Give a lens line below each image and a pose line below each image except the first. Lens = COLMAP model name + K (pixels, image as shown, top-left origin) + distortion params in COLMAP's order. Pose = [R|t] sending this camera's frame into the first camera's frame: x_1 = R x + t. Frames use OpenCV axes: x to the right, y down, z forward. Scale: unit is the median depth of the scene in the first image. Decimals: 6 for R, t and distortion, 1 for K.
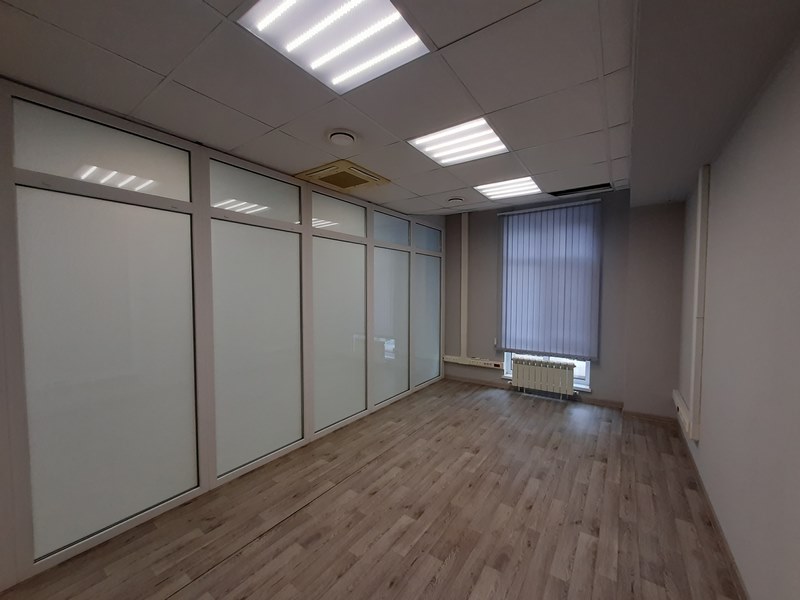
lens RADIAL K [[314.6, 0, 404.5], [0, 314.6, 298.3], [0, 0, 1]] dist [-0.001807, -0.000635]
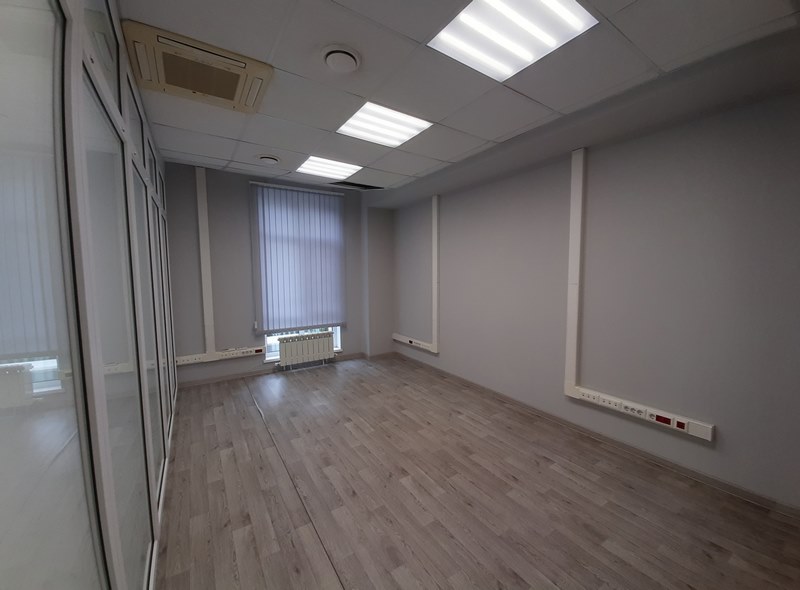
lens RADIAL K [[323.7, 0, 411.3], [0, 323.7, 292.5], [0, 0, 1]] dist [-0.001710, -0.001731]
pose [[0.353241, -0.060408, 0.933580, -0.630104], [0.029587, 0.998135, 0.053390, 0.012542], [-0.935064, 0.008763, 0.354370, 0.390303]]
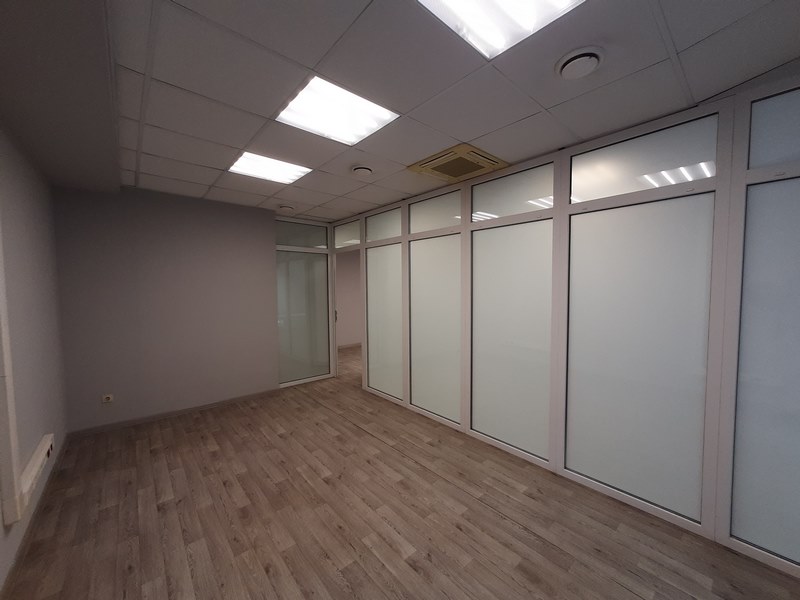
lens RADIAL K [[314.6, 0, 407.8], [0, 314.6, 294.1], [0, 0, 1]] dist [-0.001807, -0.000635]
pose [[-0.229886, 0.028447, -0.972802, 0.723486], [-0.021495, 0.999180, 0.034298, -0.028564], [0.972980, 0.028795, -0.229087, 1.028984]]
